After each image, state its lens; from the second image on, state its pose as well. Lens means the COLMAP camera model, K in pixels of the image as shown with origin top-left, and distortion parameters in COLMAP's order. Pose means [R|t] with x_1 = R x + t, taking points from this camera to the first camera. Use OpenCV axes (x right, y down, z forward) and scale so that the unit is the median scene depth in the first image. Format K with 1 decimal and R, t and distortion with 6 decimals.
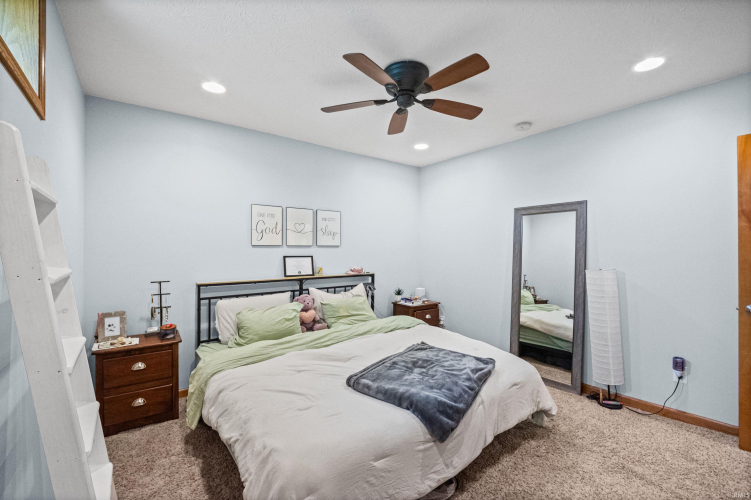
lens RADIAL K [[317.0, 0, 377.7], [0, 317.0, 252.1], [0, 0, 1]] dist [0.000282, -0.000628]
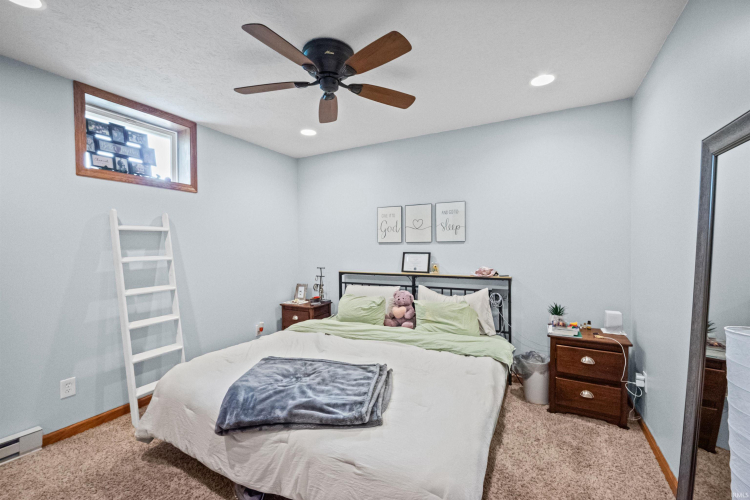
lens RADIAL K [[316.6, 0, 376.8], [0, 316.6, 251.8], [0, 0, 1]] dist [0.000282, -0.000628]
pose [[0.408313, 0.018793, -0.912649, 0.624980], [0.003983, 0.999742, 0.022368, -0.012816], [0.912833, -0.012769, 0.408133, 0.483306]]
